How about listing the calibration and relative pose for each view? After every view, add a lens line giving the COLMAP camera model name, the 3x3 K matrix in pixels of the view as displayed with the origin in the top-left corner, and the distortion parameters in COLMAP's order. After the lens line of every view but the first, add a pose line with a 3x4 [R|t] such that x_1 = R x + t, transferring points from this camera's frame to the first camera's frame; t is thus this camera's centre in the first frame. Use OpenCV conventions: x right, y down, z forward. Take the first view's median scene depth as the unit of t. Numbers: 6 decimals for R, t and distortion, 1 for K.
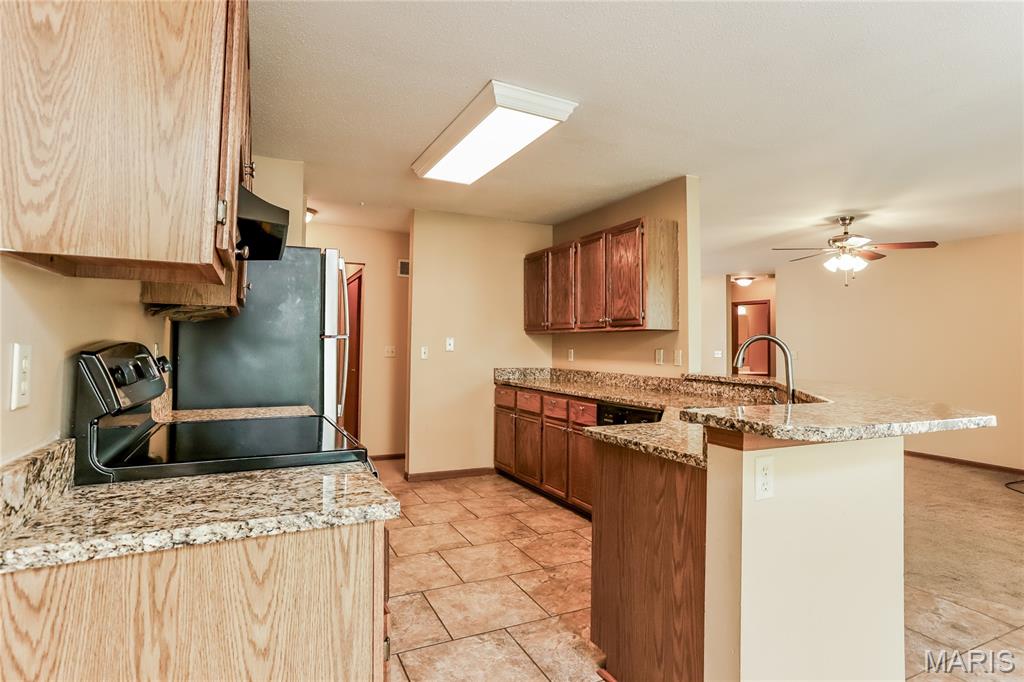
lens RADIAL K [[535.5, 0, 508.7], [0, 535.5, 336.6], [0, 0, 1]] dist [-0.033113, -0.000026]
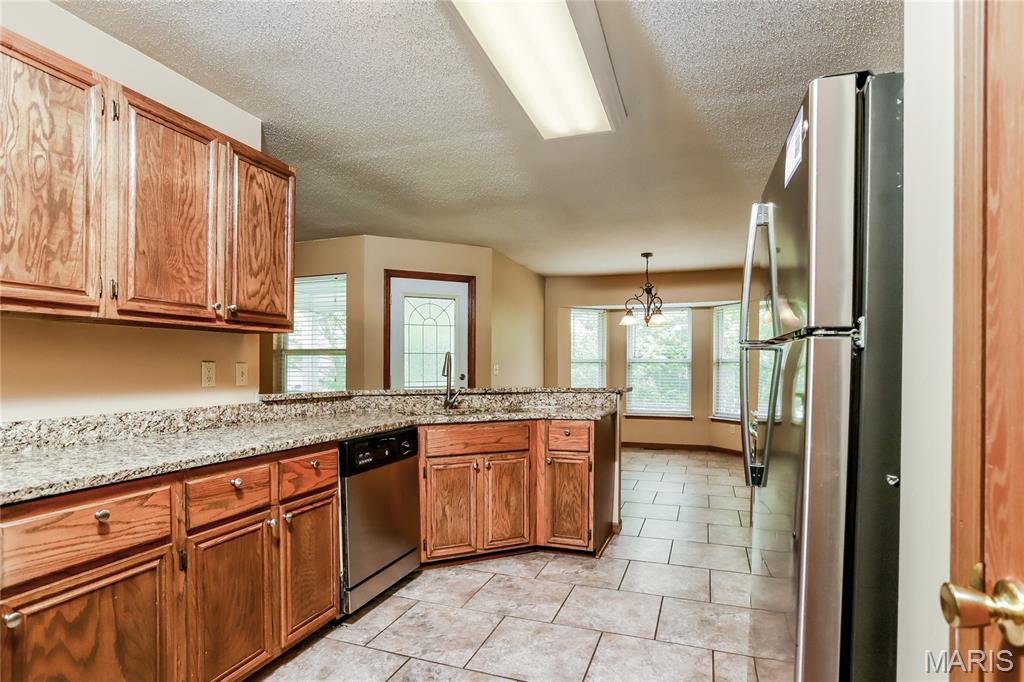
lens RADIAL K [[535.5, 0, 510.6], [0, 535.5, 374.0], [0, 0, 1]] dist [-0.033113, -0.000026]
pose [[-0.707323, -0.024985, 0.706449, -0.484130], [-0.027494, 0.999591, 0.007824, 0.027979], [-0.706356, -0.013889, -0.707721, 1.434048]]
